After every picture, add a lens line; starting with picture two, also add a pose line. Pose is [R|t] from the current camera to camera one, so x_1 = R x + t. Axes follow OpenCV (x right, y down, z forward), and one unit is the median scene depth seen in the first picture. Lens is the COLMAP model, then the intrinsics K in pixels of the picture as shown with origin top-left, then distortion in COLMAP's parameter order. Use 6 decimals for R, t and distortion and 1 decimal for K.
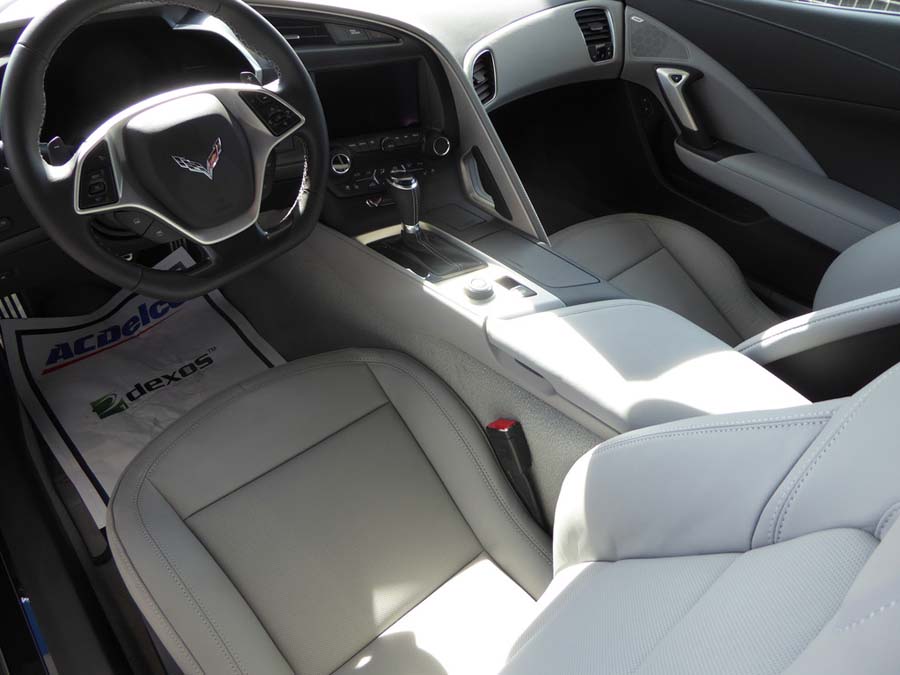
lens RADIAL K [[621.9, 0, 449.6], [0, 621.9, 339.3], [0, 0, 1]] dist [-0.003932, -0.000152]
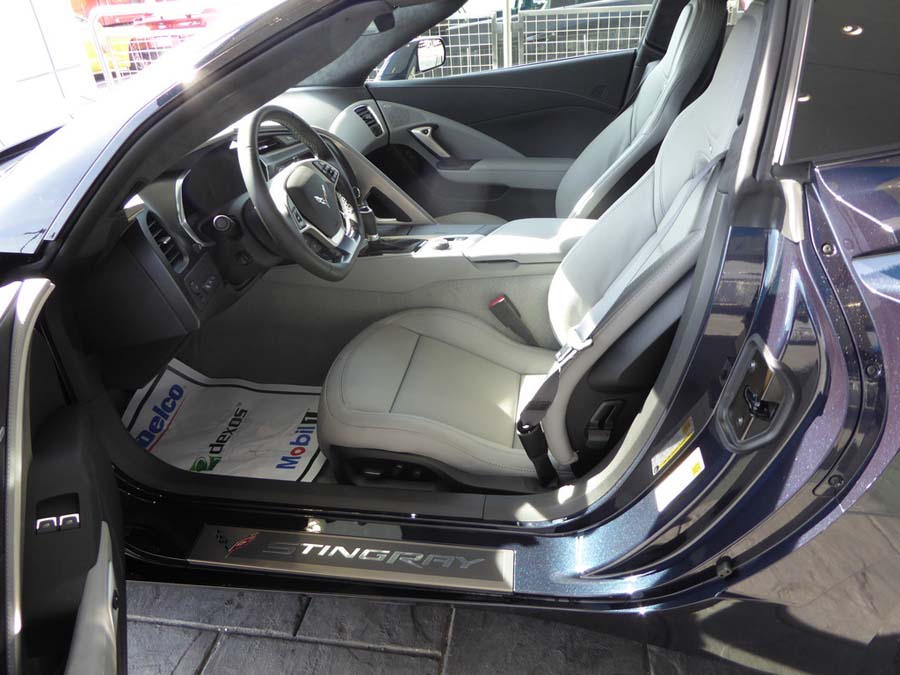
lens RADIAL K [[621.9, 0, 449.6], [0, 621.9, 336.0], [0, 0, 1]] dist [-0.003932, -0.000152]
pose [[0.780329, -0.398701, 0.481792, -0.589778], [0.482893, 0.873682, -0.059108, 0.170840], [-0.397367, 0.278778, 0.874290, -0.291486]]
